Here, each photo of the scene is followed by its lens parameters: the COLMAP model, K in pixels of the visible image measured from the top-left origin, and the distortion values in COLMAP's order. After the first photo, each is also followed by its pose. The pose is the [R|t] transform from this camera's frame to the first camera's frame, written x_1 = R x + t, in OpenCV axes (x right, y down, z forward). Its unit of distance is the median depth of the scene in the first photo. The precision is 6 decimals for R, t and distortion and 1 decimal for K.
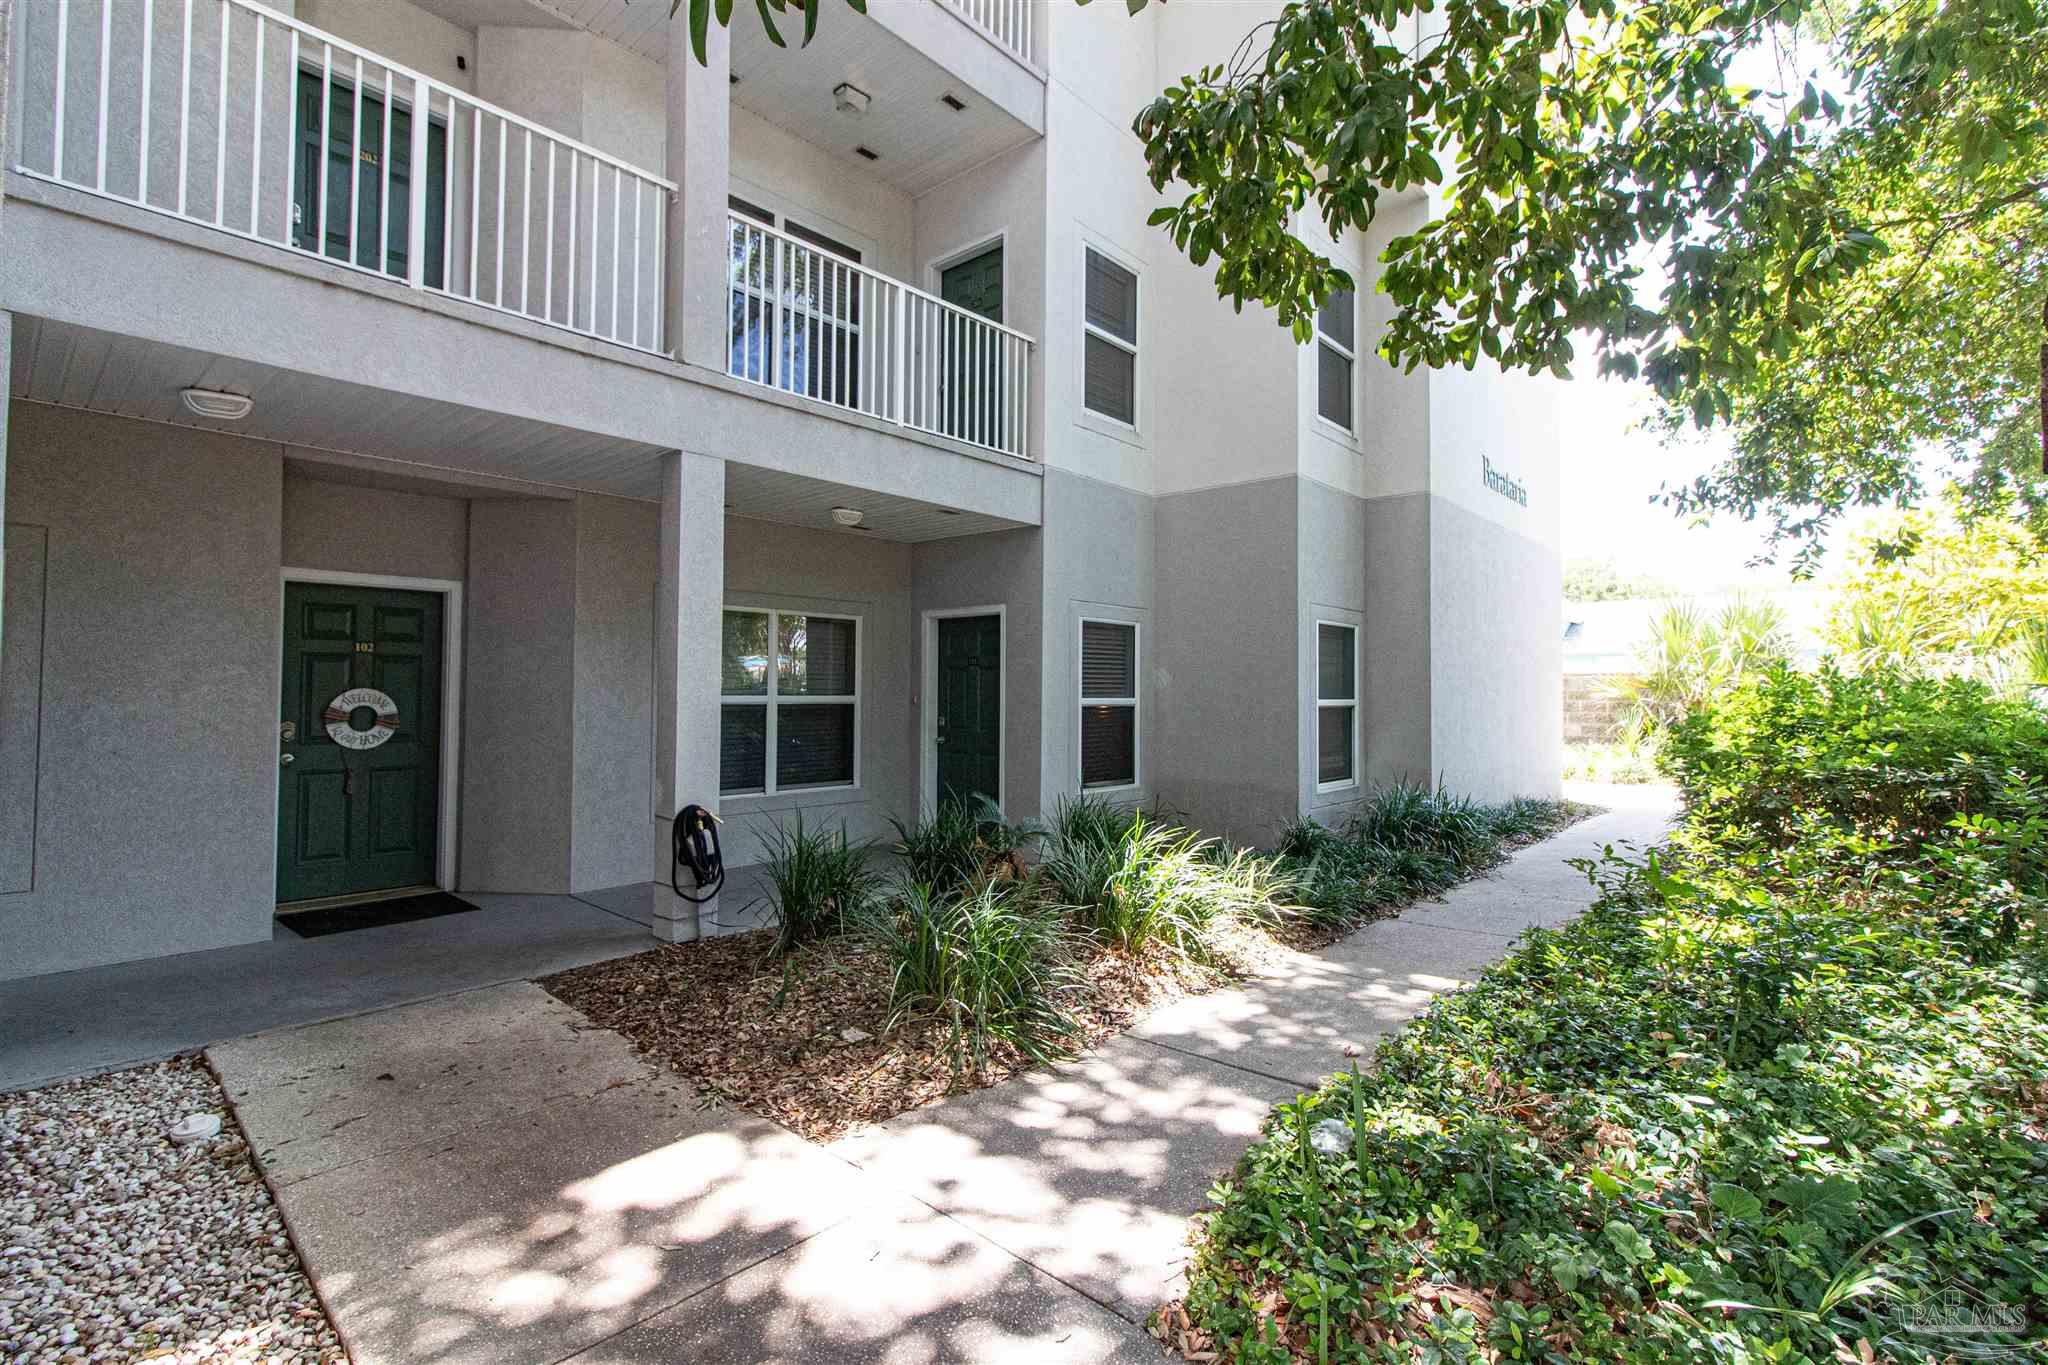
lens RADIAL K [[942.1, 0, 1024.0], [0, 942.1, 682.5], [0, 0, 1]] dist [0.000963, 0.000216]
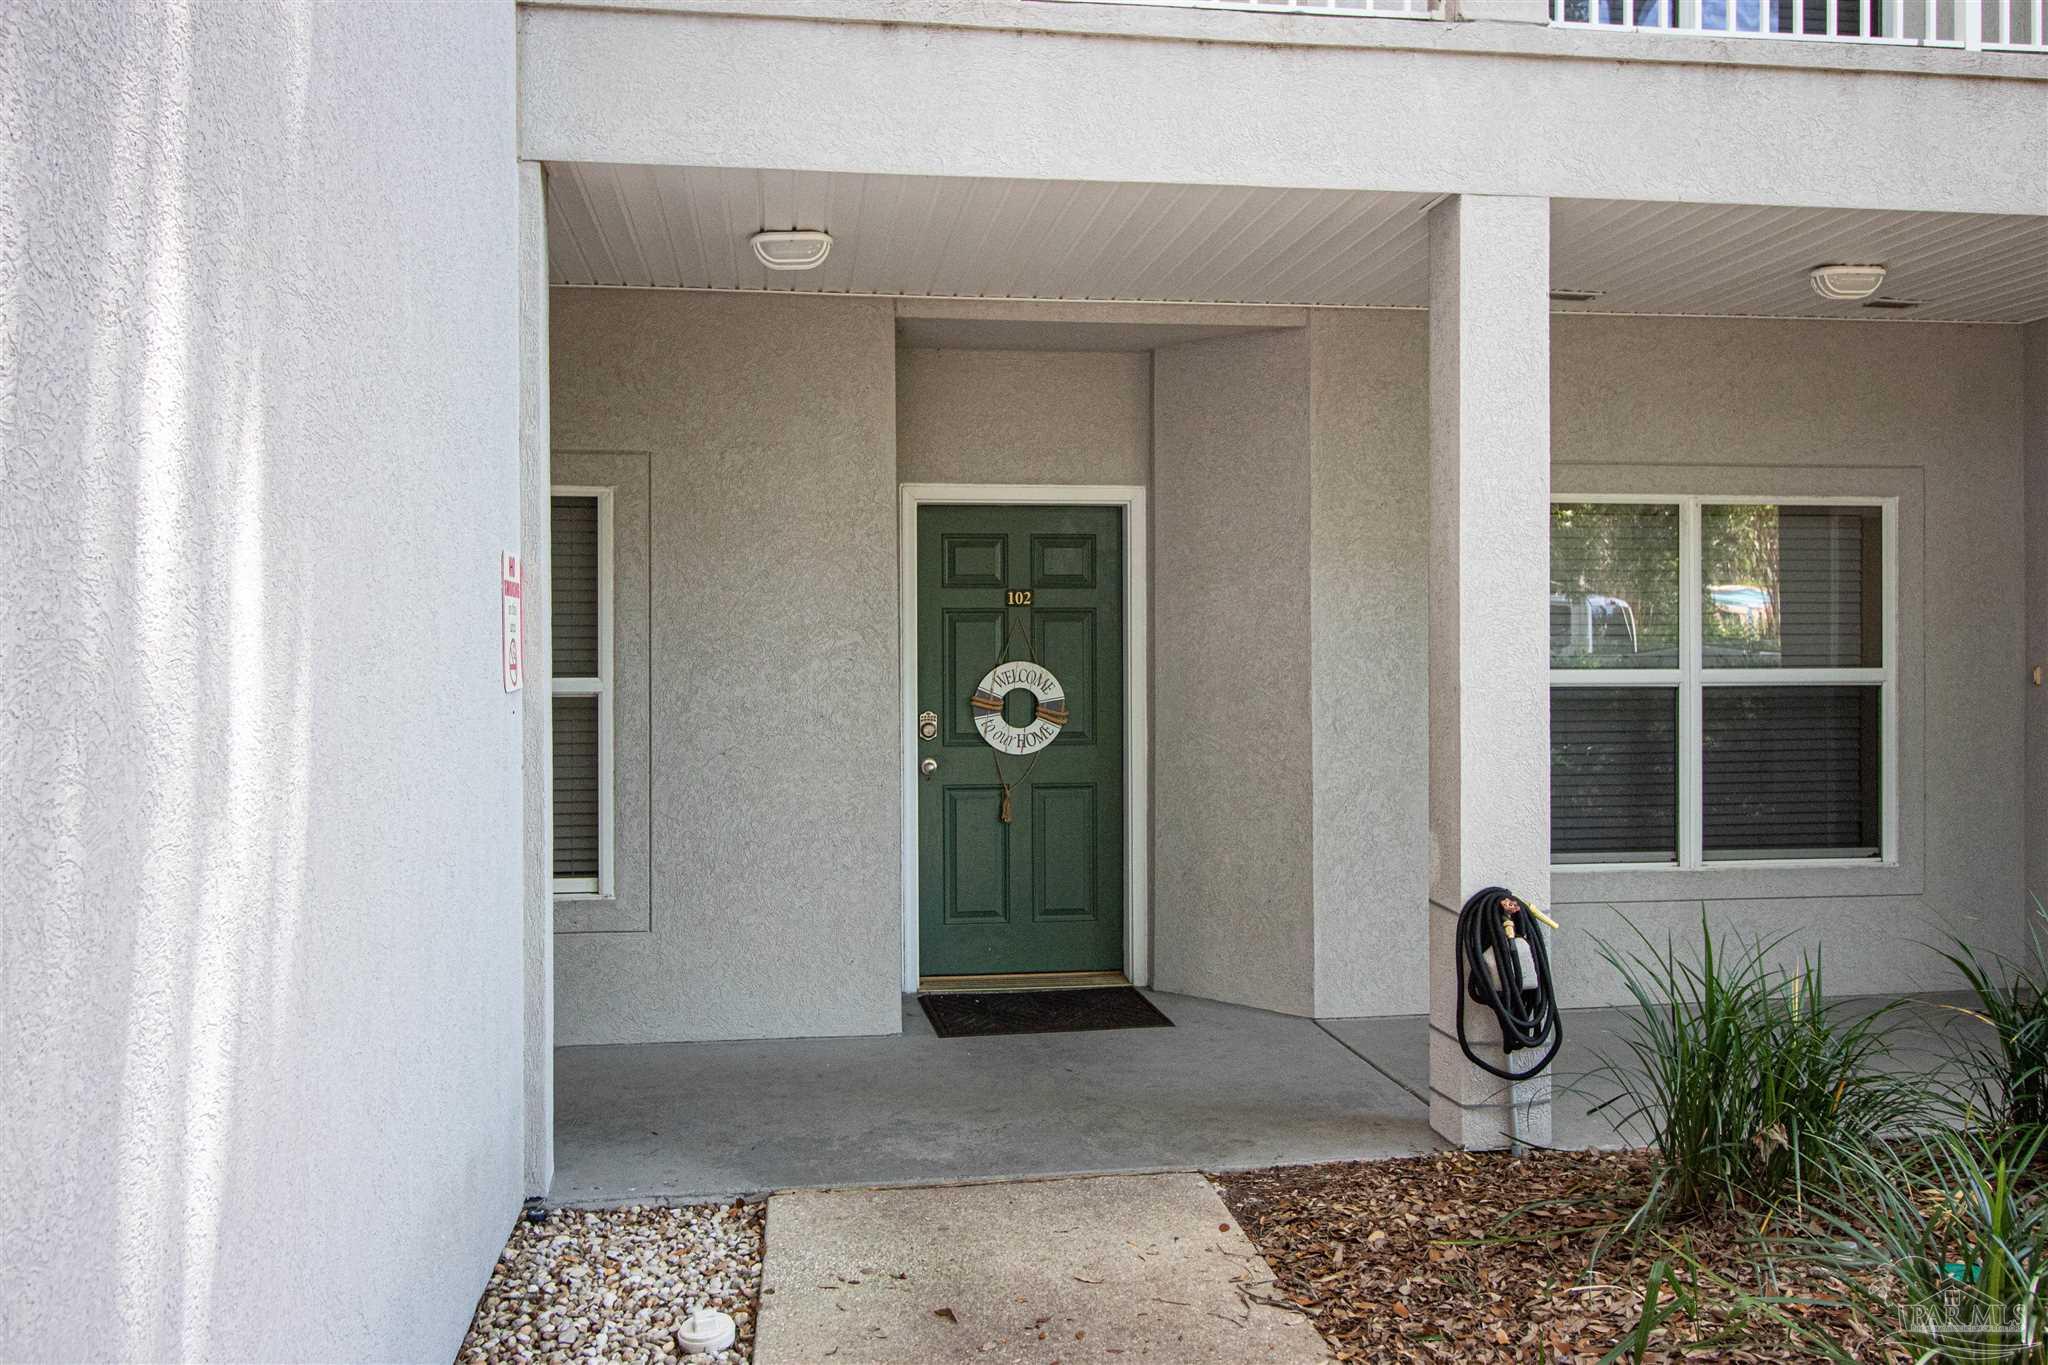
lens RADIAL K [[1607.7, 0, 1009.4], [0, 1607.7, 662.4], [0, 0, 1]] dist [0.008289, -0.003814]
pose [[0.761382, -0.004865, -0.648286, 0.014209], [0.014870, 0.999840, 0.009961, -0.004705], [0.648133, -0.017224, 0.761332, 0.167387]]
